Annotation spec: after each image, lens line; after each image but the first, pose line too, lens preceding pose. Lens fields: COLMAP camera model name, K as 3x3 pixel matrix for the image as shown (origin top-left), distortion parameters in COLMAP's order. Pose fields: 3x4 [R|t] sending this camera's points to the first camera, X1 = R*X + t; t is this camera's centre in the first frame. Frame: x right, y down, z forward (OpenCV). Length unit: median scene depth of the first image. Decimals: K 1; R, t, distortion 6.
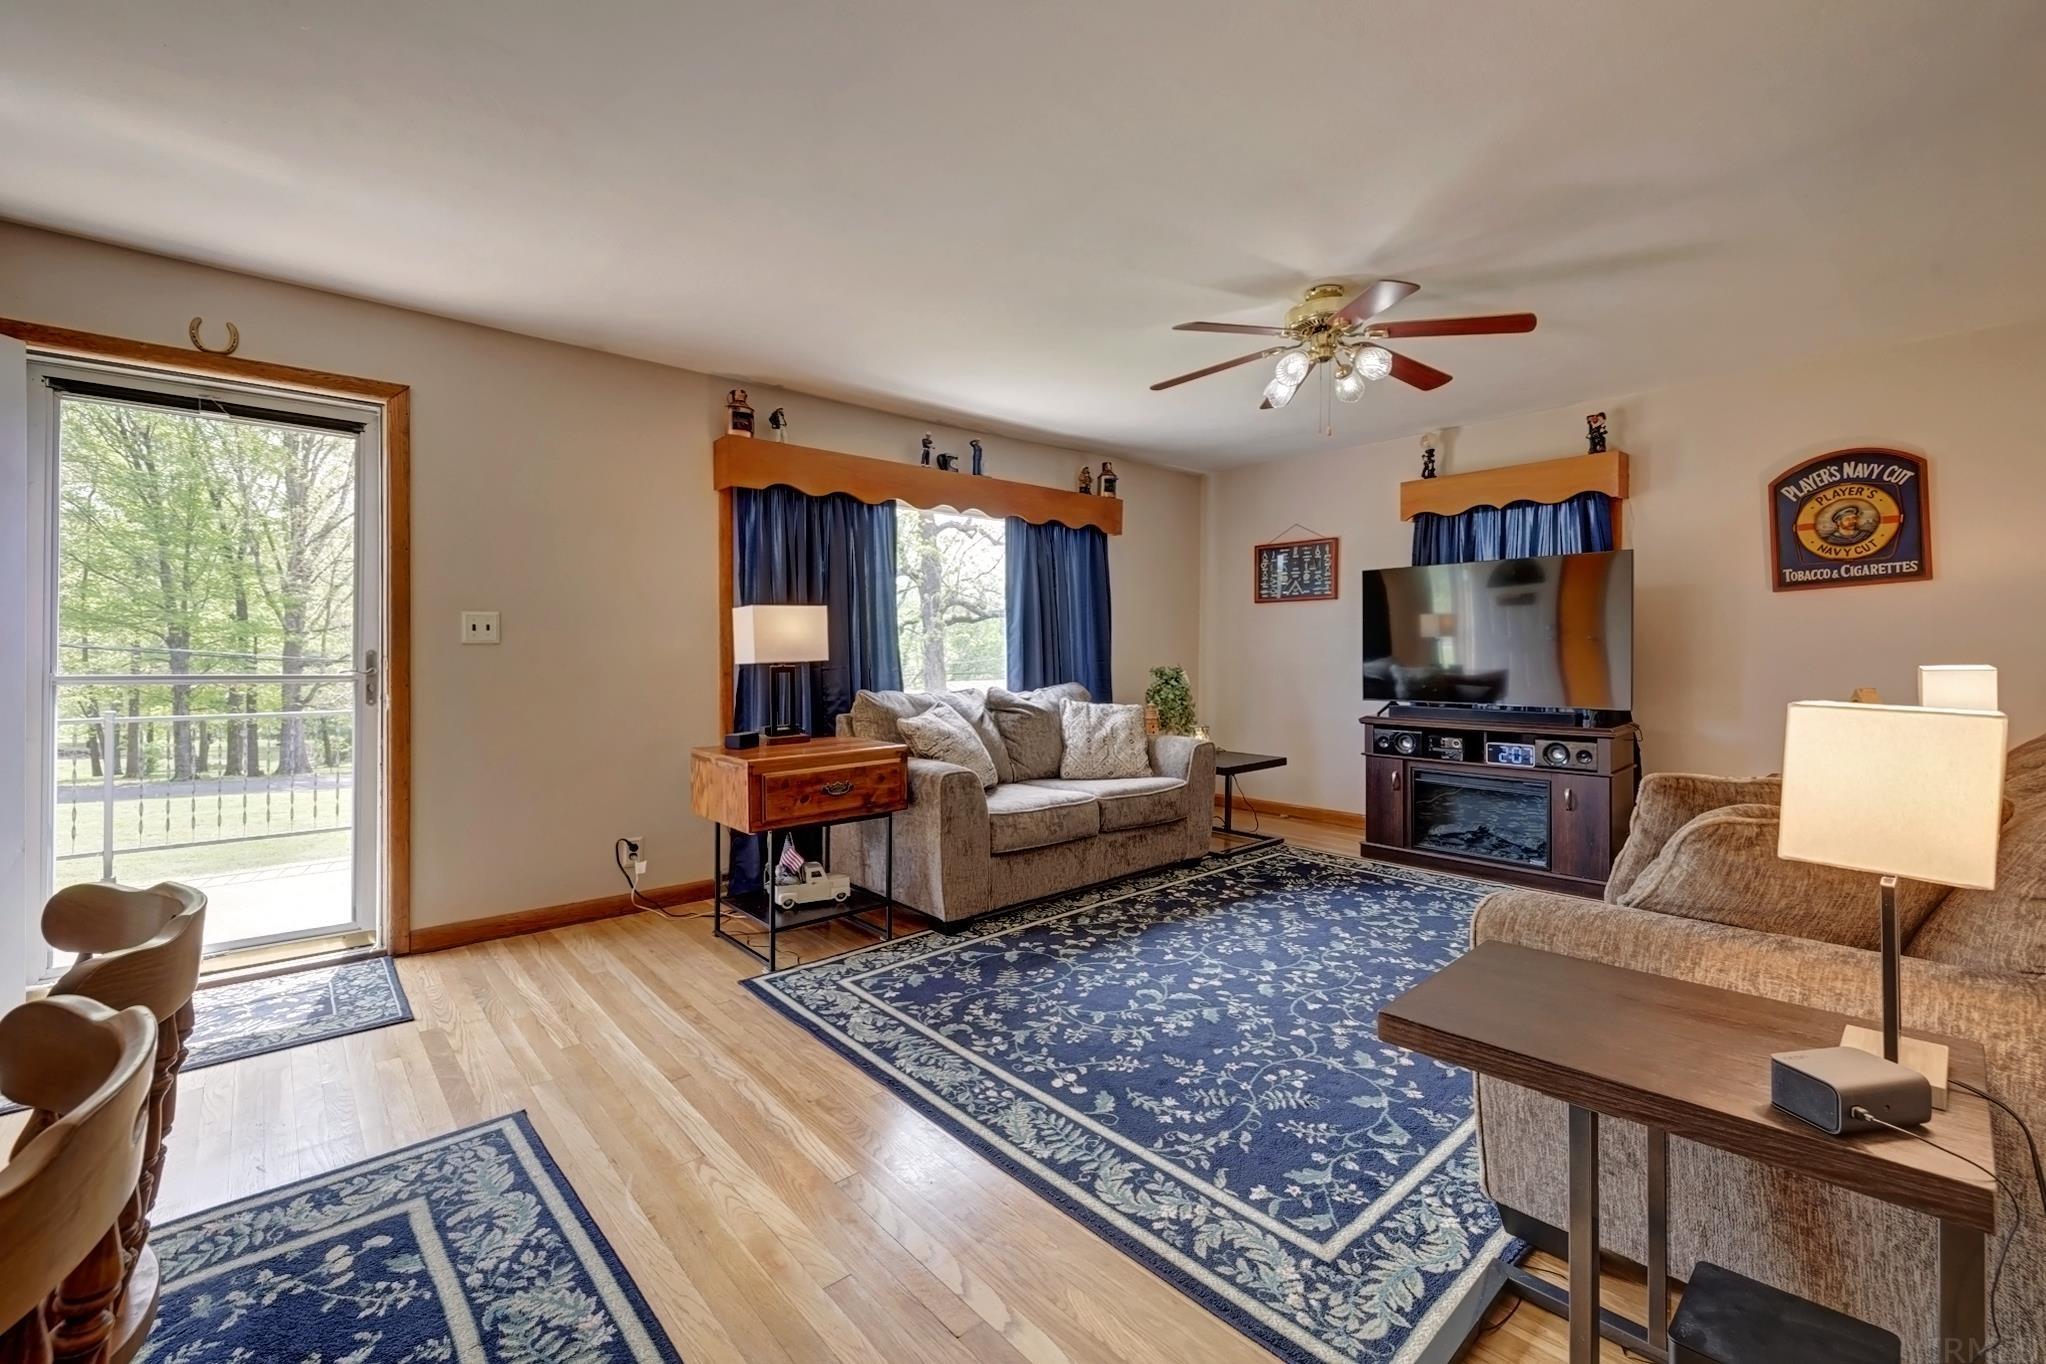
lens RADIAL K [[865.2, 0, 1011.4], [0, 865.2, 676.9], [0, 0, 1]] dist [-0.000401, -0.000071]
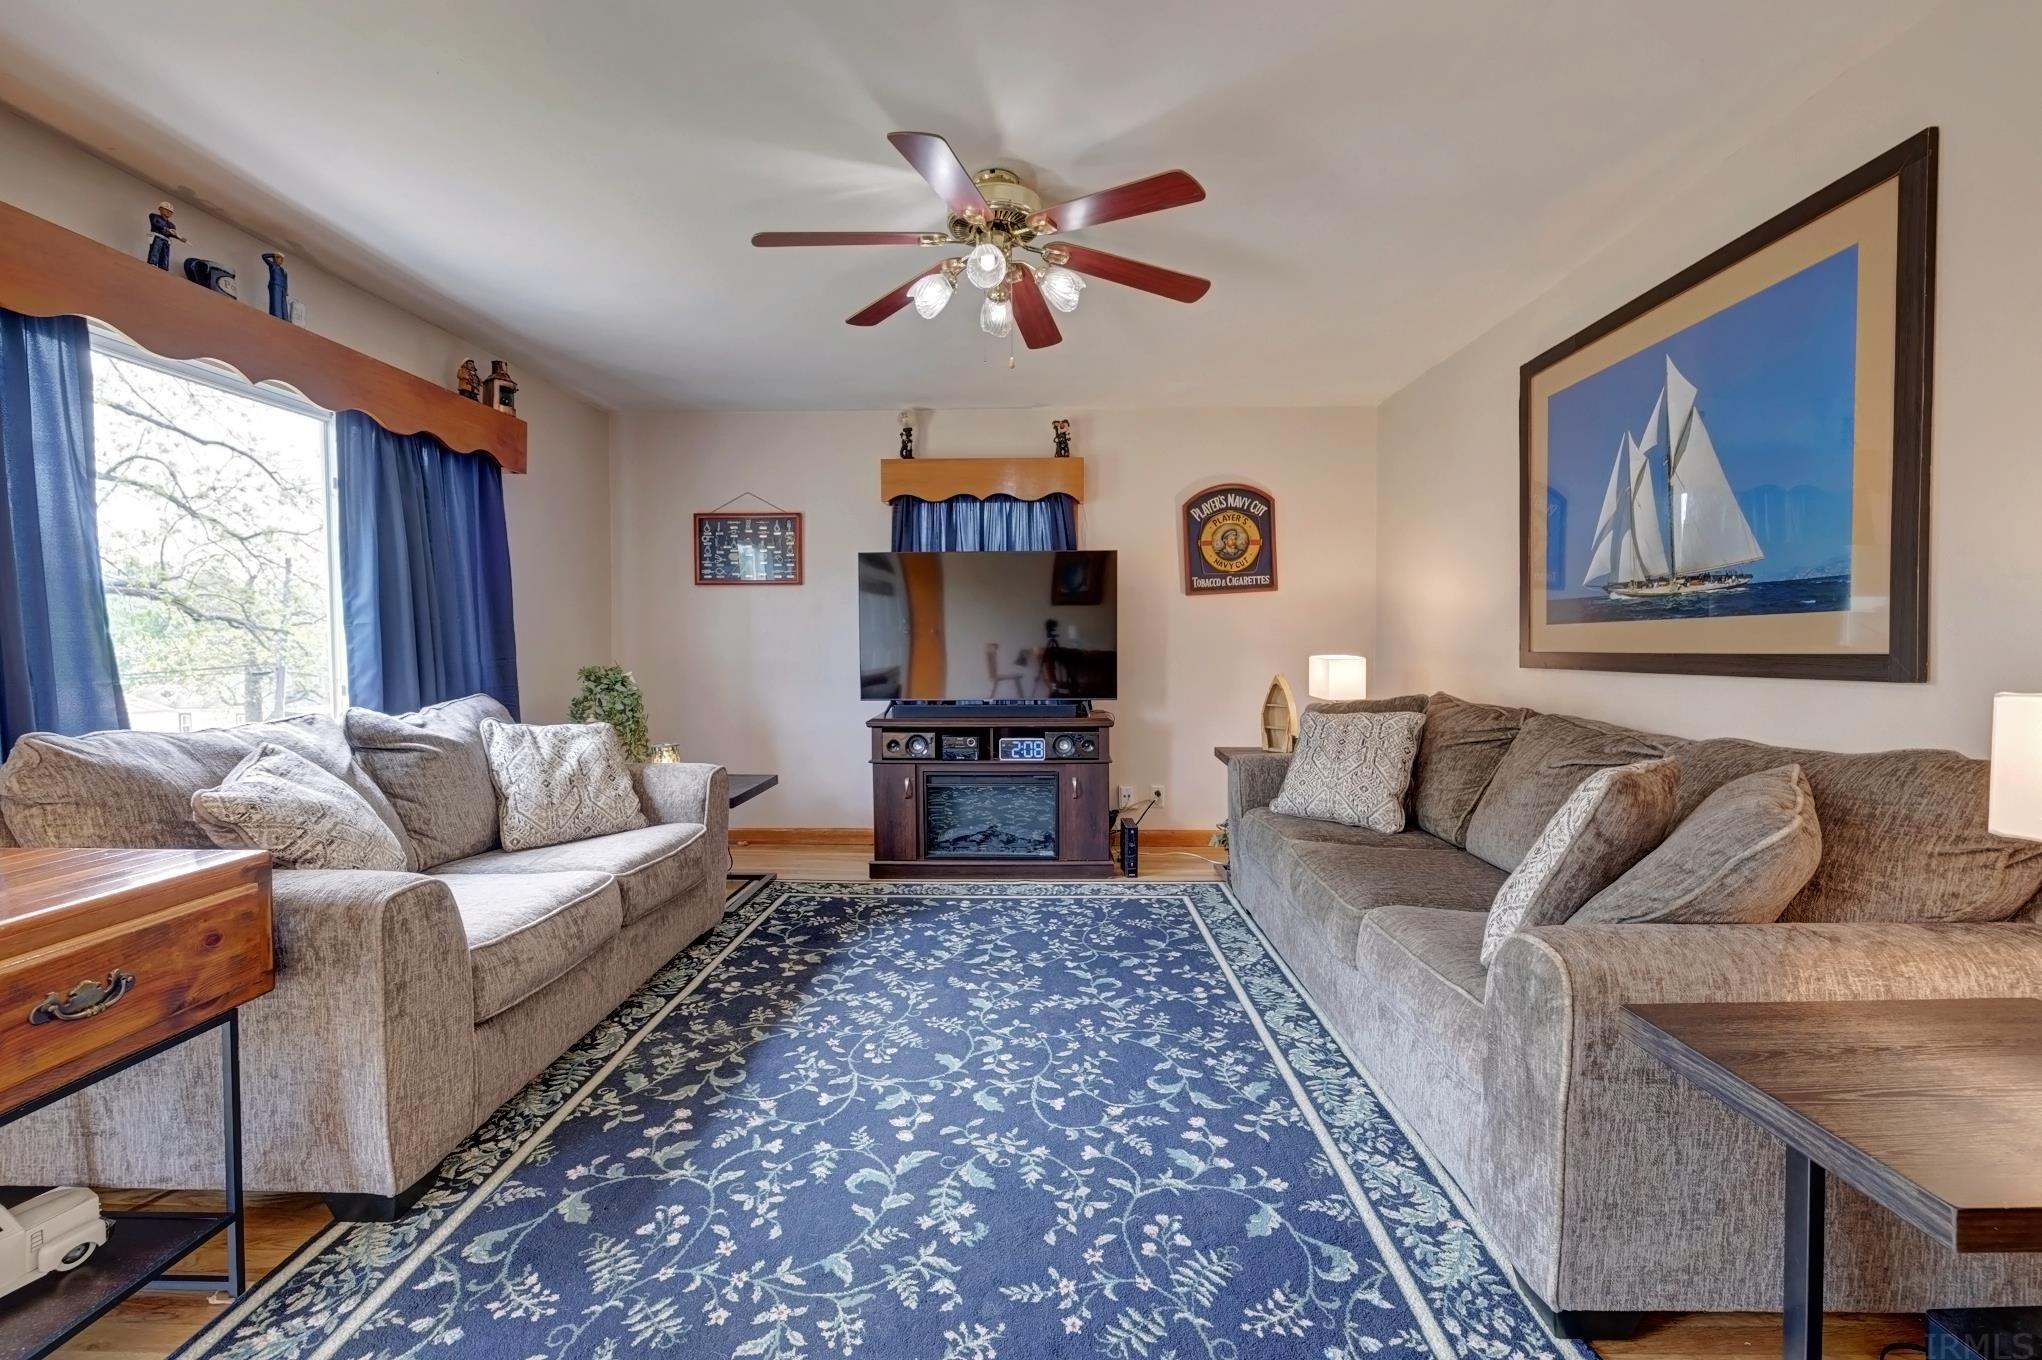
lens RADIAL K [[863.5, 0, 1017.4], [0, 863.5, 684.4], [0, 0, 1]] dist [-0.000401, -0.000071]
pose [[0.677527, -0.033246, 0.734746, -0.227146], [0.022177, 0.999447, 0.024773, -0.013228], [-0.735164, -0.000490, 0.677889, 0.497938]]
